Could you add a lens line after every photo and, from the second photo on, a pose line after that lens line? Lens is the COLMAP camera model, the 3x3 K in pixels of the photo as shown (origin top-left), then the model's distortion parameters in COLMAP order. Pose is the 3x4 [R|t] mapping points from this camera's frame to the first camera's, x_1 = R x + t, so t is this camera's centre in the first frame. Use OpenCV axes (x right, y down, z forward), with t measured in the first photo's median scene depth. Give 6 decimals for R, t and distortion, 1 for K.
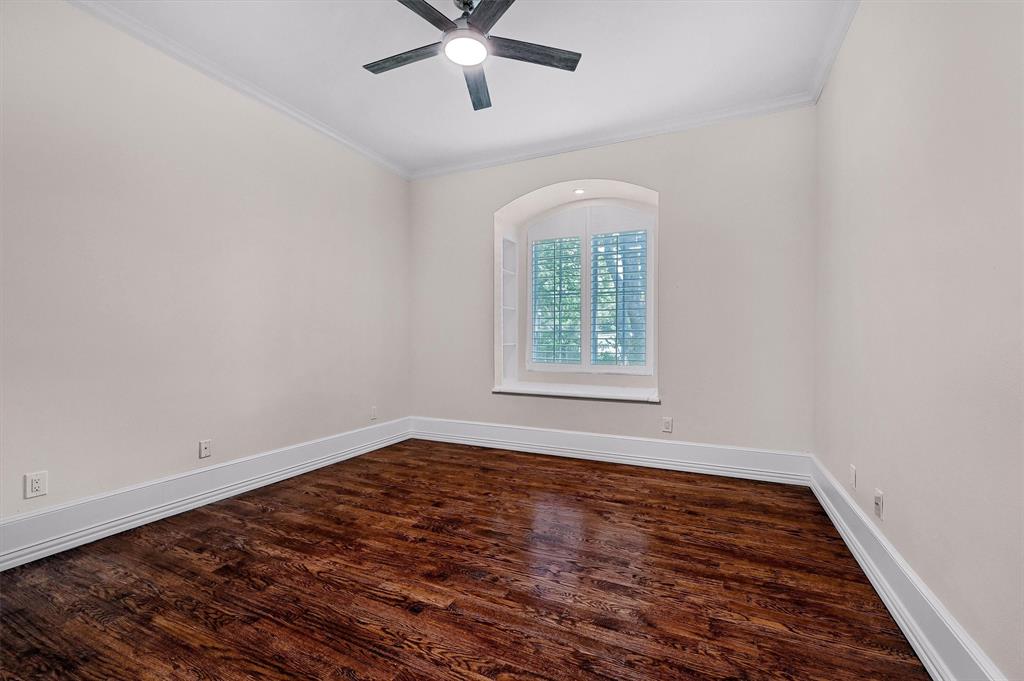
lens RADIAL K [[424.4, 0, 513.4], [0, 424.4, 339.5], [0, 0, 1]] dist [-0.015186, 0.000361]
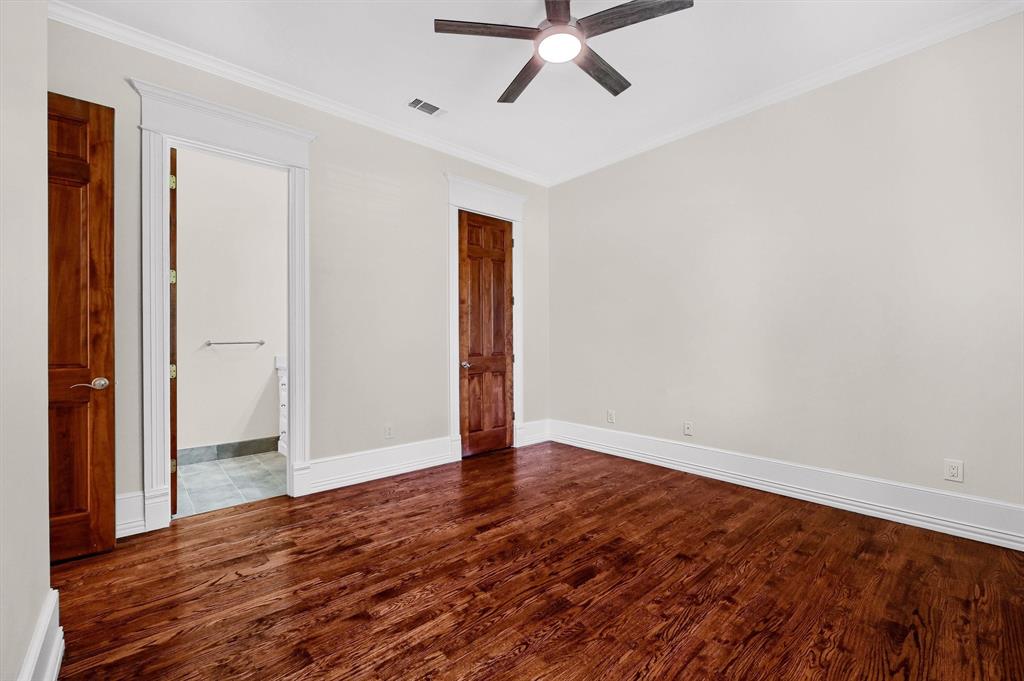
lens RADIAL K [[424.4, 0, 510.6], [0, 424.4, 342.5], [0, 0, 1]] dist [-0.015186, 0.000361]
pose [[-0.389639, 0.005167, -0.920953, 0.812151], [-0.001768, 0.999978, 0.006359, -0.007551], [0.920966, 0.004106, -0.389621, 1.258333]]
